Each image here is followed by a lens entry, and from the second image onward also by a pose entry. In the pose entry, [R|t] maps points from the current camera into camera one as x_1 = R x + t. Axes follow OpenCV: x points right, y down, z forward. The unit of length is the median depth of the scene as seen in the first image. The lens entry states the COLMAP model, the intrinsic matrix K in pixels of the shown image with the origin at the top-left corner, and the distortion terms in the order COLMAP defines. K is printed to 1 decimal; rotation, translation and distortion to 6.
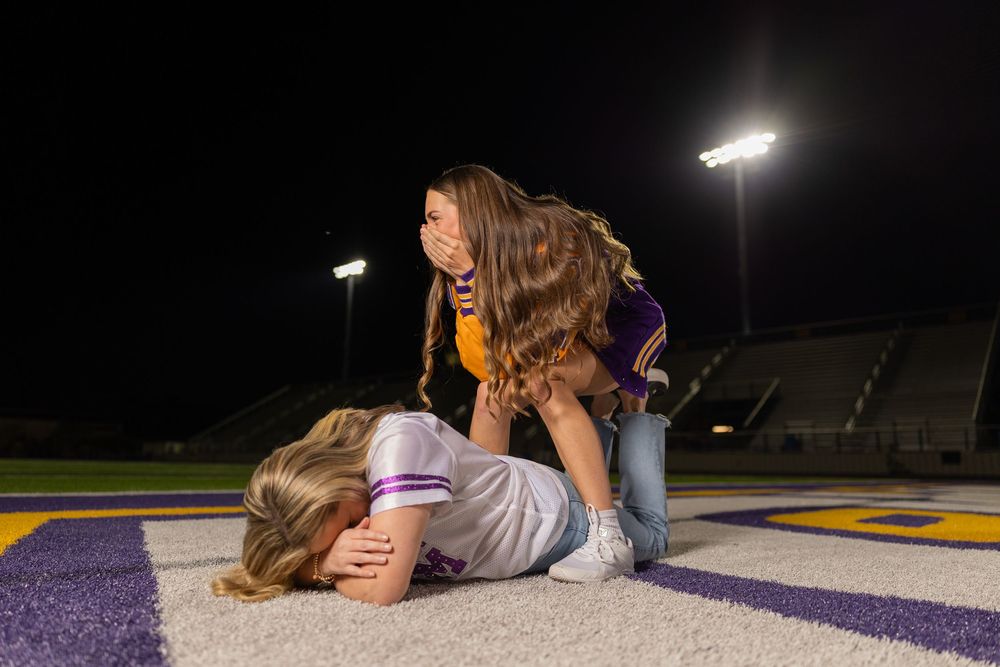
lens RADIAL K [[756.9, 0, 513.5], [0, 756.9, 370.7], [0, 0, 1]] dist [-0.000946, -0.000041]
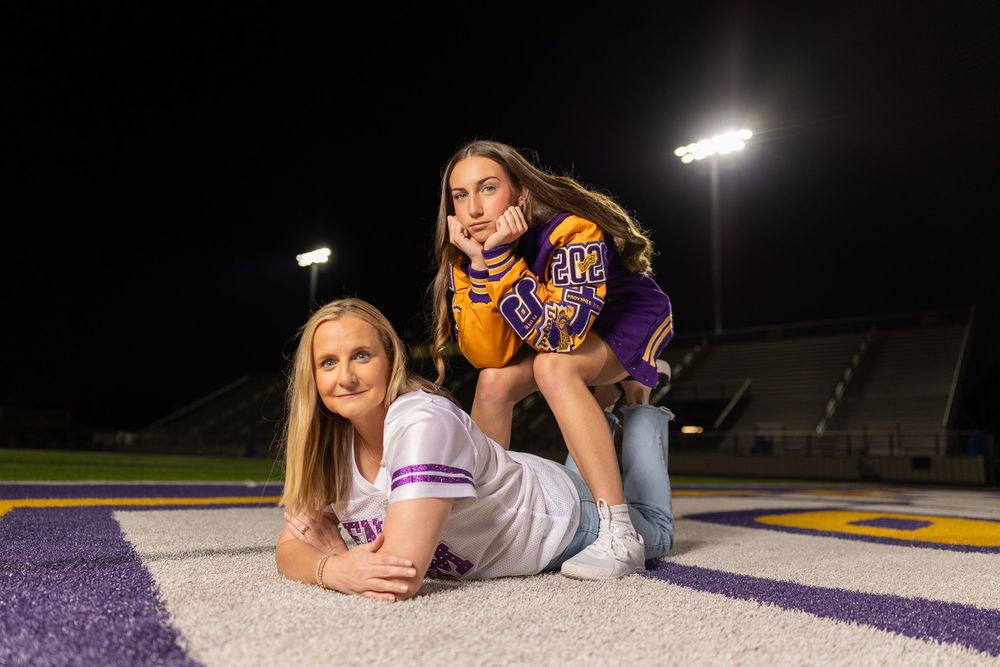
lens RADIAL K [[756.9, 0, 437.7], [0, 756.9, 377.0], [0, 0, 1]] dist [-0.000946, -0.000041]
pose [[0.999321, 0.021230, 0.030120, -0.132072], [-0.021179, 0.999774, -0.002016, 0.028200], [-0.030156, 0.001377, 0.999544, 0.048577]]
